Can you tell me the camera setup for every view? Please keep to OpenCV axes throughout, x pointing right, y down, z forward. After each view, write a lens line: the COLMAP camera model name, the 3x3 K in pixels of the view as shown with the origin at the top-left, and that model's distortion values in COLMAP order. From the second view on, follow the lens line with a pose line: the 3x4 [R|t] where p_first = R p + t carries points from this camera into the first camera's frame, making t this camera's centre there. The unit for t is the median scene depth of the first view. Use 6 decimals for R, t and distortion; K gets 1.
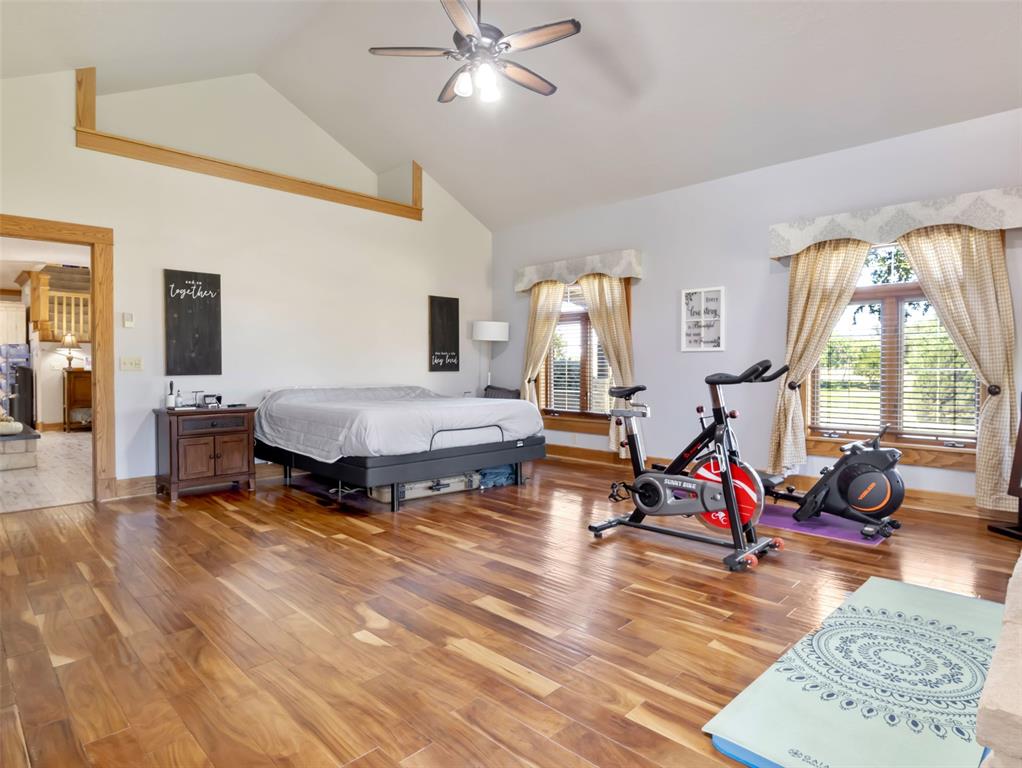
lens RADIAL K [[578.8, 0, 512.0], [0, 578.8, 371.7], [0, 0, 1]] dist [-0.004915, -0.000902]
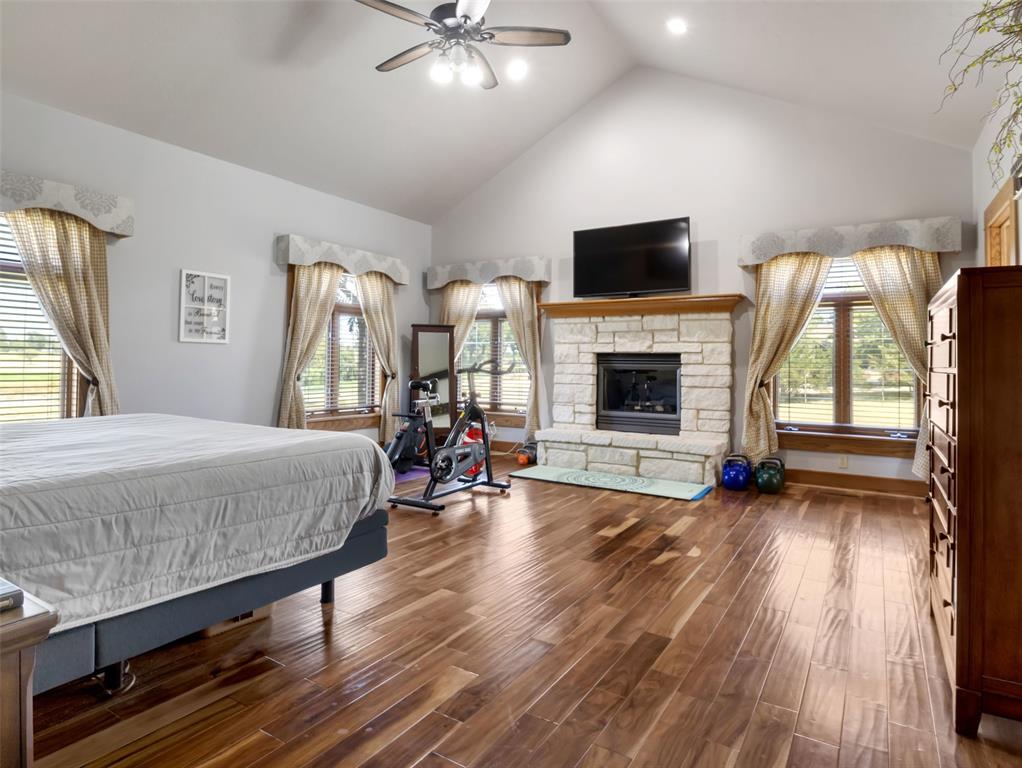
lens RADIAL K [[578.8, 0, 512.0], [0, 578.8, 371.7], [0, 0, 1]] dist [-0.004915, -0.000902]
pose [[-0.229712, -0.021039, 0.973031, -0.873981], [-0.007957, 0.999774, 0.019739, -0.016150], [-0.973226, -0.003208, -0.229827, 0.997541]]
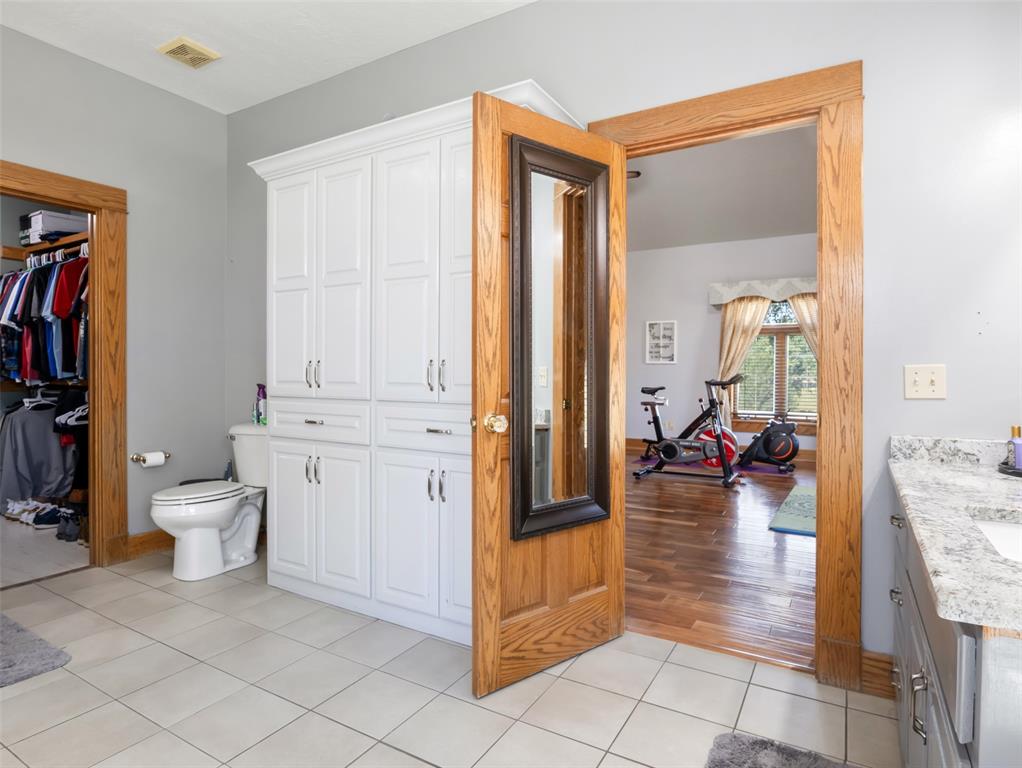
lens RADIAL K [[578.8, 0, 512.0], [0, 578.8, 371.7], [0, 0, 1]] dist [-0.004915, -0.000902]
pose [[0.969789, 0.006692, 0.243854, -0.529207], [-0.005177, 0.999963, -0.006854, -0.004287], [-0.243891, 0.005384, 0.969788, -0.442544]]
